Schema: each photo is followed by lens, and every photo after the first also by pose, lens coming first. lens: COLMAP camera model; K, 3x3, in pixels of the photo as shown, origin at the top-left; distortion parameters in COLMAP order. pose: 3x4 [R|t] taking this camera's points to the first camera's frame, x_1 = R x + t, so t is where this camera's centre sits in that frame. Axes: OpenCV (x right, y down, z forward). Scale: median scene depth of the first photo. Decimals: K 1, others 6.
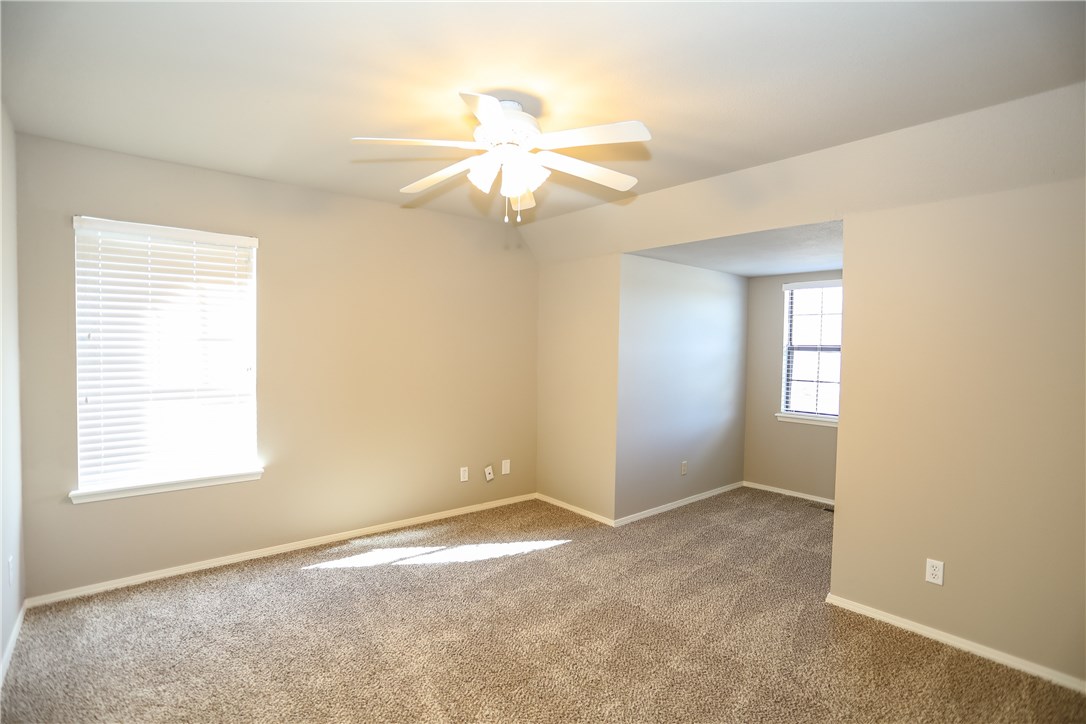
lens RADIAL K [[527.6, 0, 540.9], [0, 527.6, 363.8], [0, 0, 1]] dist [-0.076748, 0.030167]
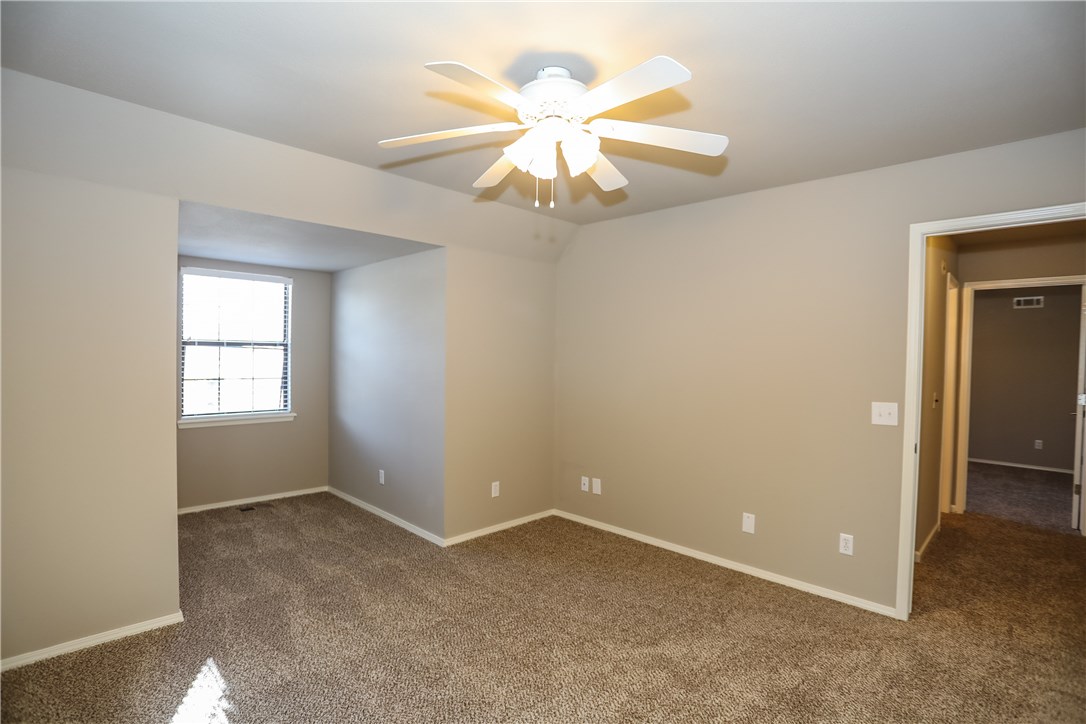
lens RADIAL K [[527.6, 0, 540.9], [0, 527.6, 363.8], [0, 0, 1]] dist [-0.076748, 0.030167]
pose [[-0.090582, -0.044264, 0.994905, -0.566743], [0.012389, 0.998884, 0.045569, -0.036168], [-0.995812, 0.016454, -0.089933, 0.667270]]
